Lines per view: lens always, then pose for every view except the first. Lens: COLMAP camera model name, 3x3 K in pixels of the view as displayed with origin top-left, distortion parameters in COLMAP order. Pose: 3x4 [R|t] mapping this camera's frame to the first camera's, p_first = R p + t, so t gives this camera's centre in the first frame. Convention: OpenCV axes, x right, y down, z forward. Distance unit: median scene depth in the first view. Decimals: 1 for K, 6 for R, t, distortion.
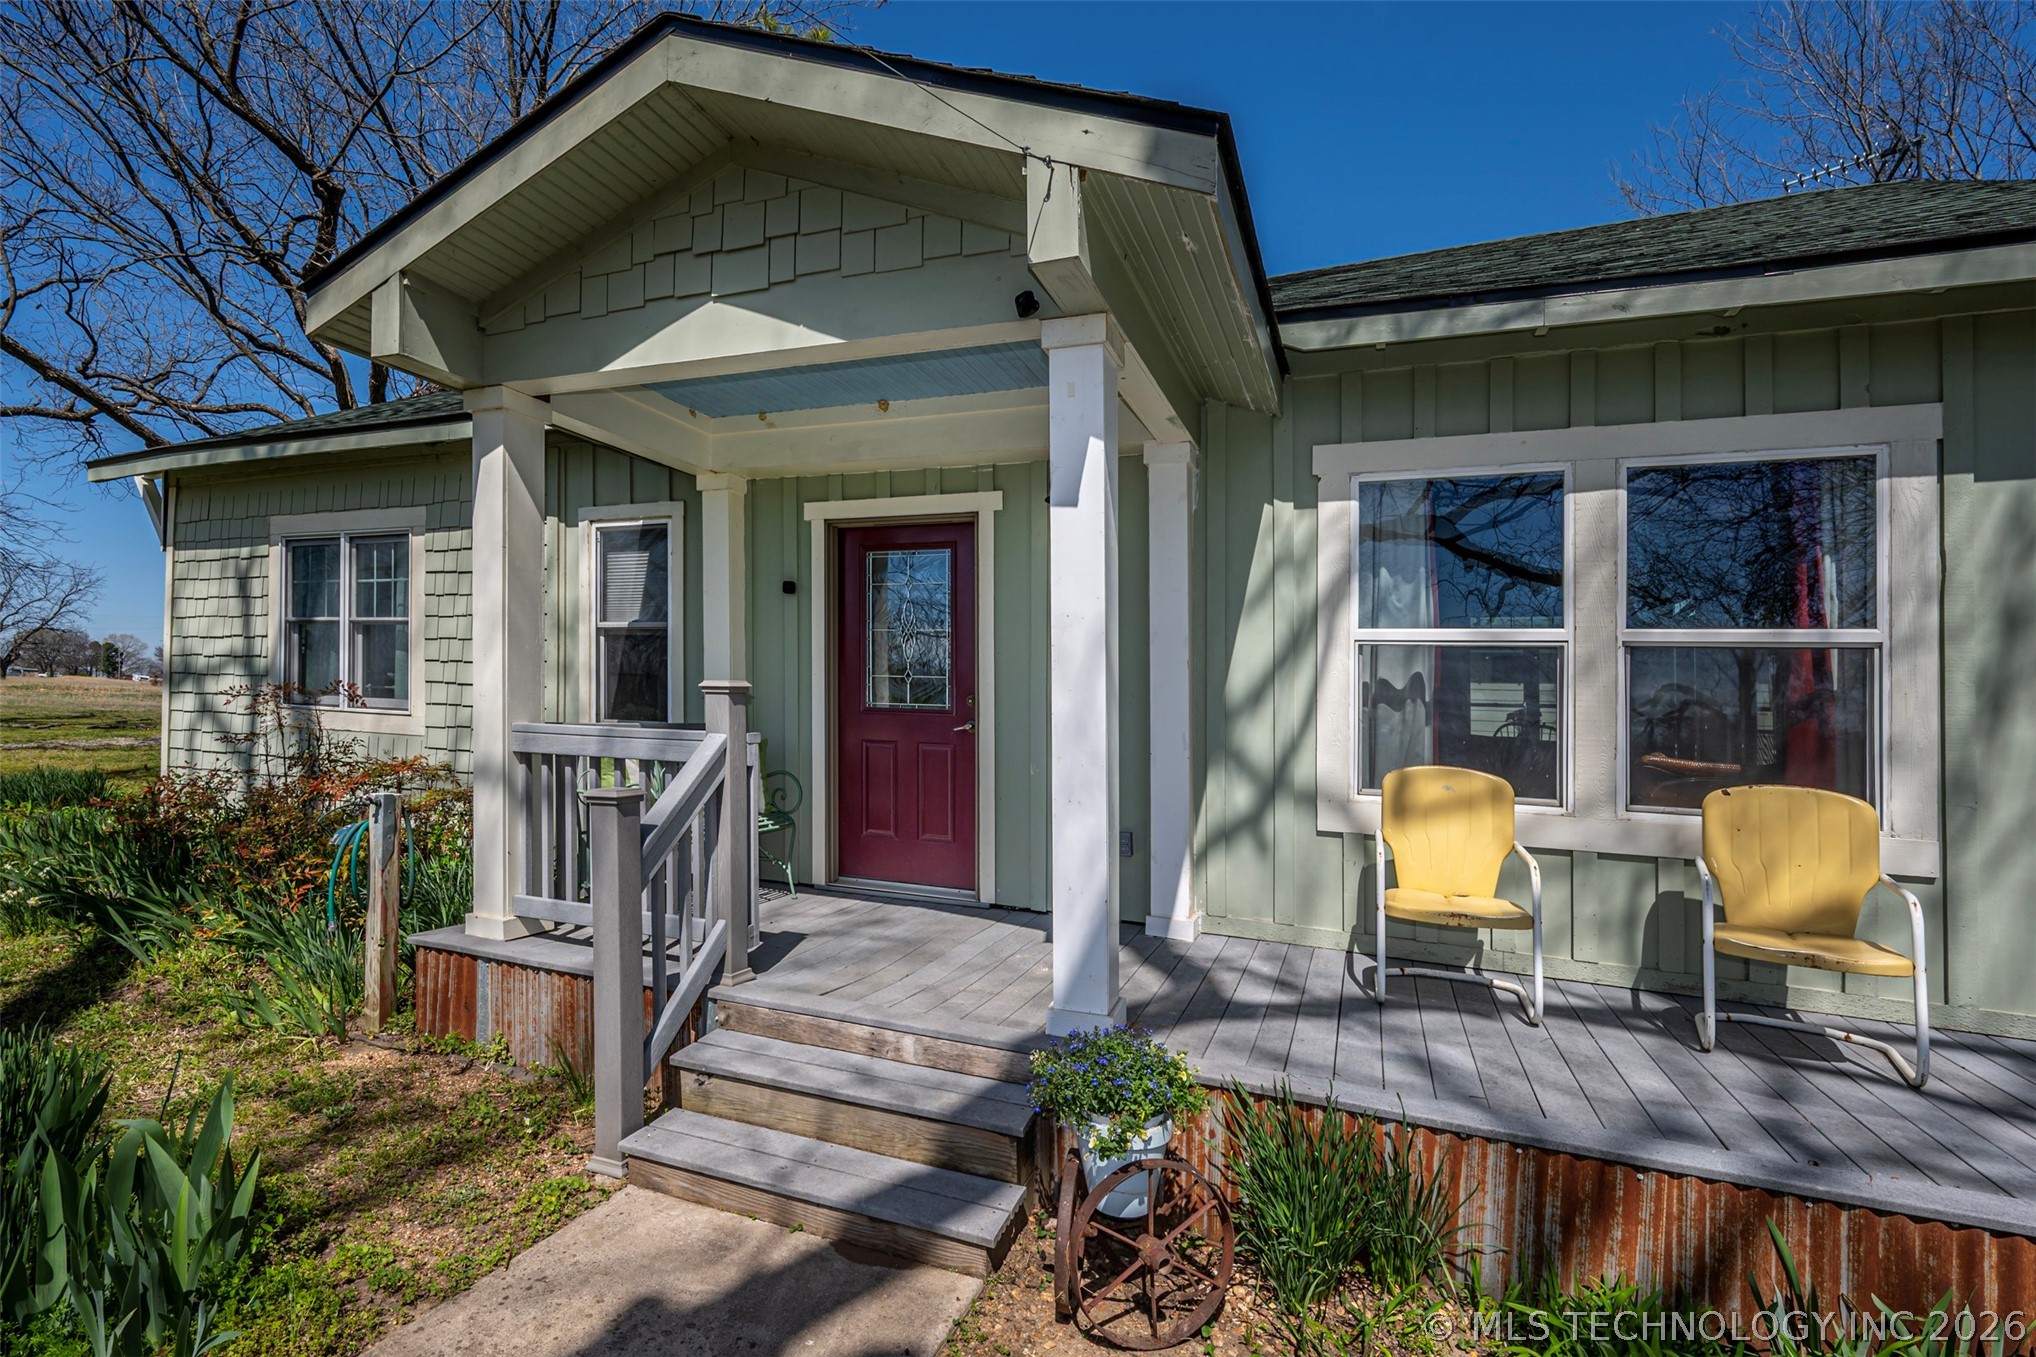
lens RADIAL K [[1003.3, 0, 1015.2], [0, 1003.3, 625.5], [0, 0, 1]] dist [0.002019, -0.000256]
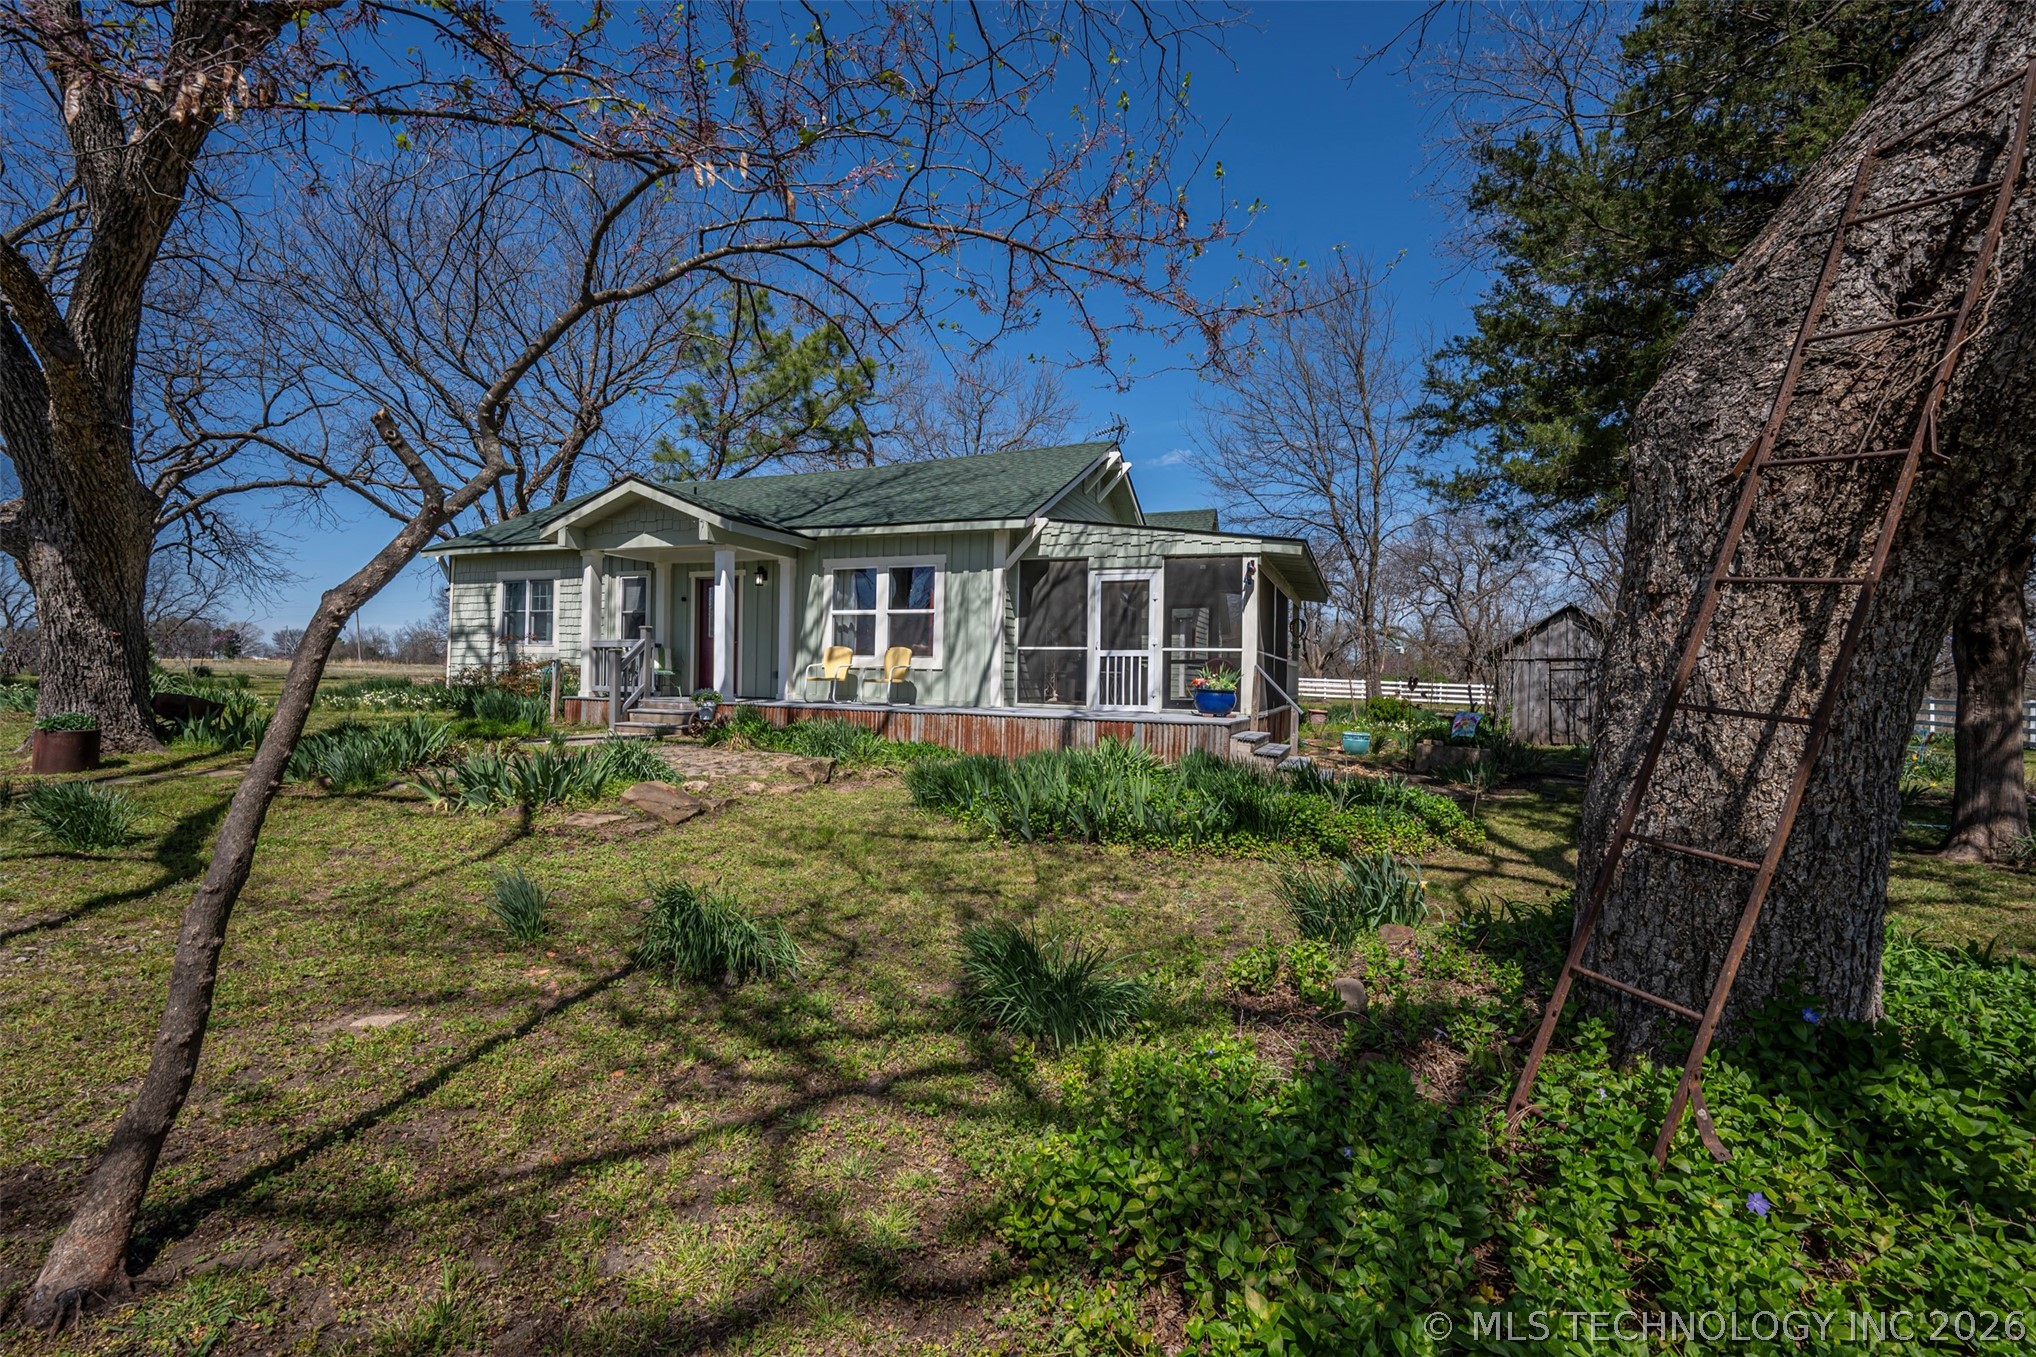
lens RADIAL K [[856.3, 0, 1032.2], [0, 856.3, 603.0], [0, 0, 1]] dist [-0.003463, -0.000073]
pose [[0.999717, -0.013405, 0.019639, 0.938577], [0.013429, 0.999909, -0.001073, -0.011541], [-0.019623, 0.001336, 0.999807, -1.952654]]
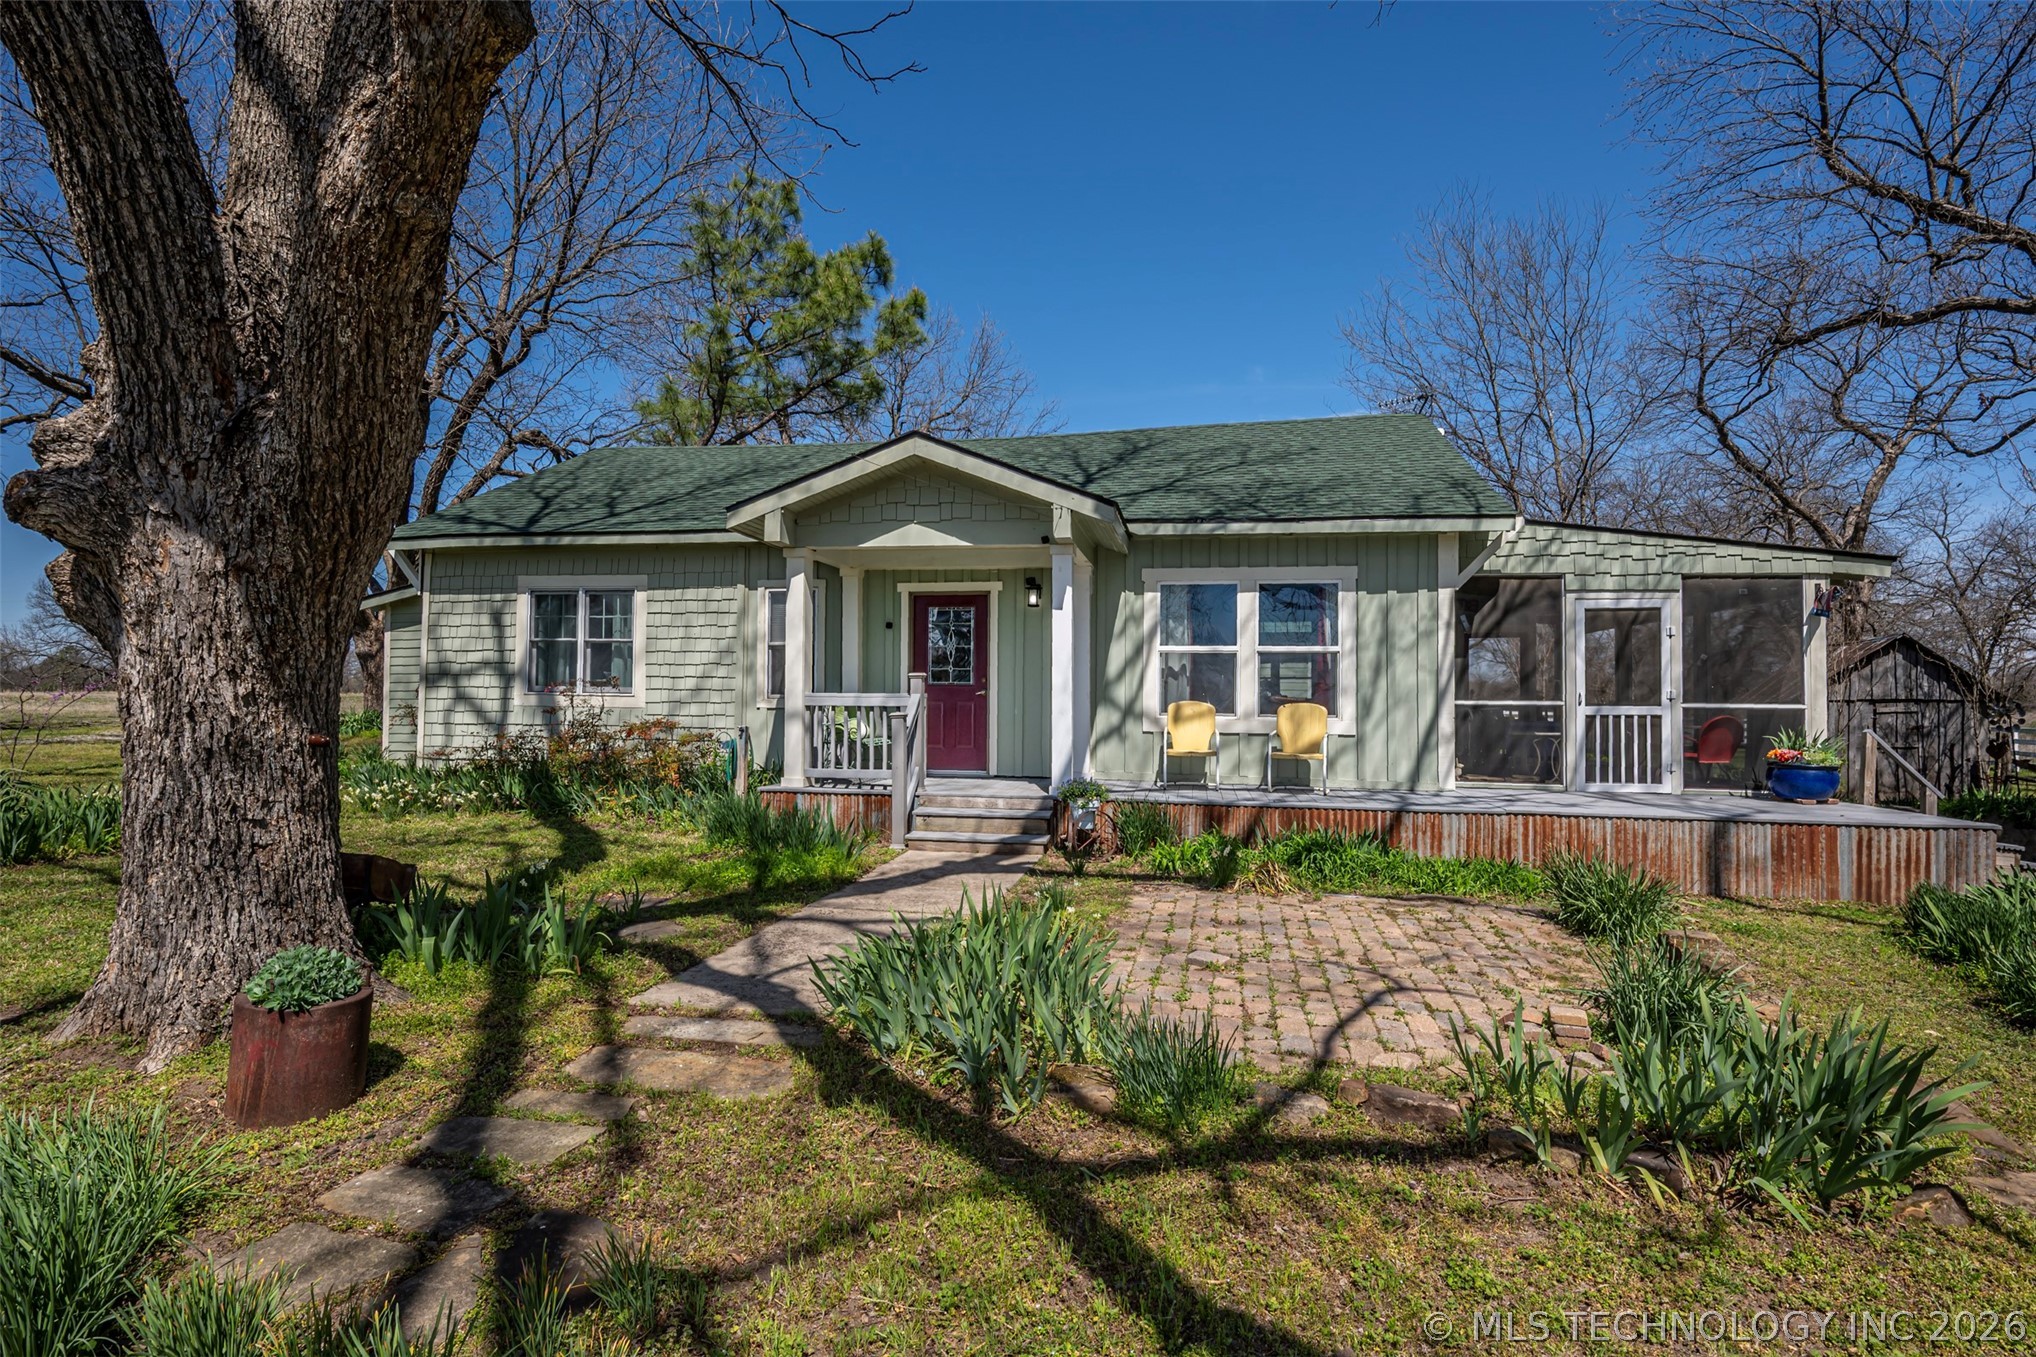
lens RADIAL K [[1003.3, 0, 1069.6], [0, 1003.3, 604.0], [0, 0, 1]] dist [0.002019, -0.000256]
pose [[0.975733, -0.003193, 0.218942, -0.371862], [0.004552, 0.999973, -0.005702, -0.080370], [-0.218918, 0.006560, 0.975721, -1.218571]]
